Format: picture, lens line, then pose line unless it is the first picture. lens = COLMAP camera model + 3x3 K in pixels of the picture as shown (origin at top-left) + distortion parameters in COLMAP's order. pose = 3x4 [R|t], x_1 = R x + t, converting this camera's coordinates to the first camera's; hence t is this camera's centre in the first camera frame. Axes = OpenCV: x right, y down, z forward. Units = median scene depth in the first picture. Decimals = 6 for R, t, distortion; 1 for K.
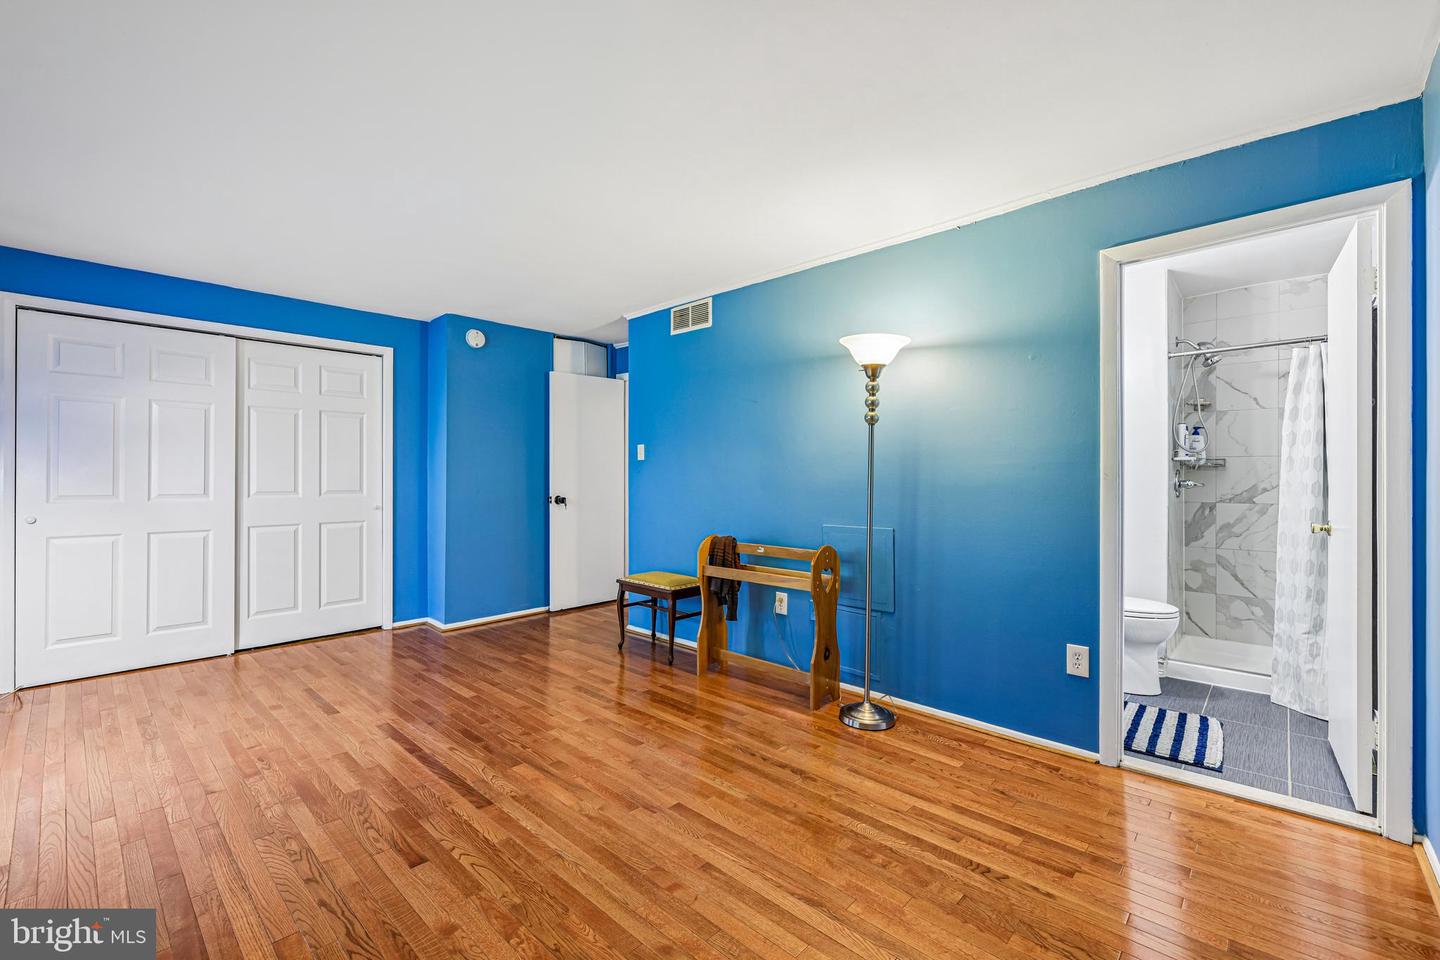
lens RADIAL K [[591.4, 0, 716.3], [0, 591.4, 475.5], [0, 0, 1]] dist [0.001976, 0.000165]
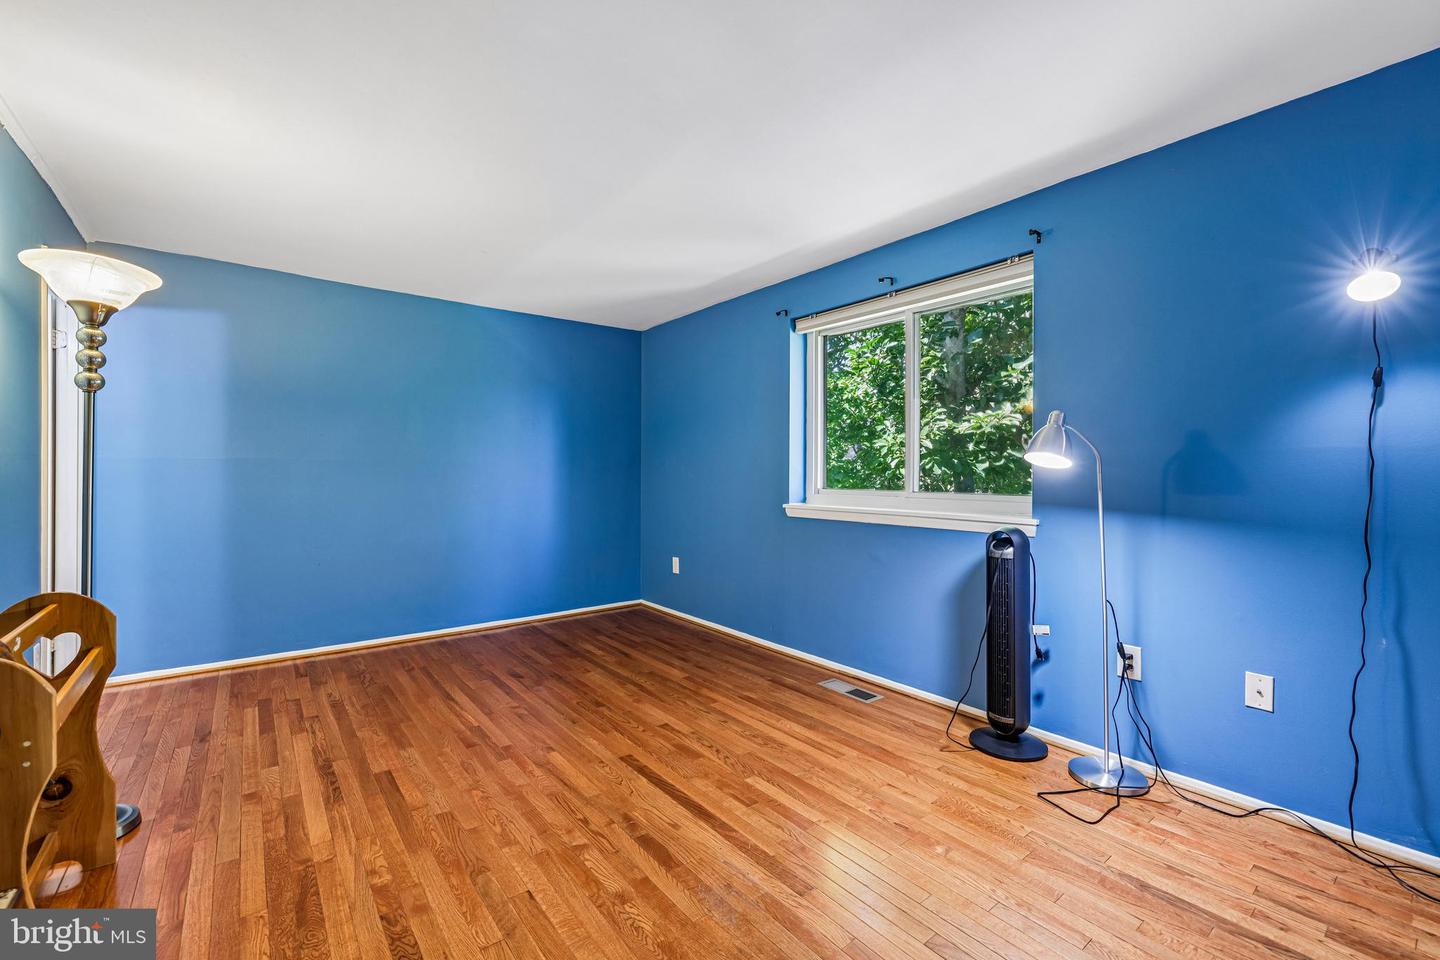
lens RADIAL K [[591.4, 0, 721.2], [0, 591.4, 473.1], [0, 0, 1]] dist [0.001976, 0.000165]
pose [[-0.988051, -0.002264, 0.154113, -0.705845], [-0.002426, 0.999997, -0.000862, 0.006248], [-0.154110, -0.001225, -0.988053, 1.981498]]
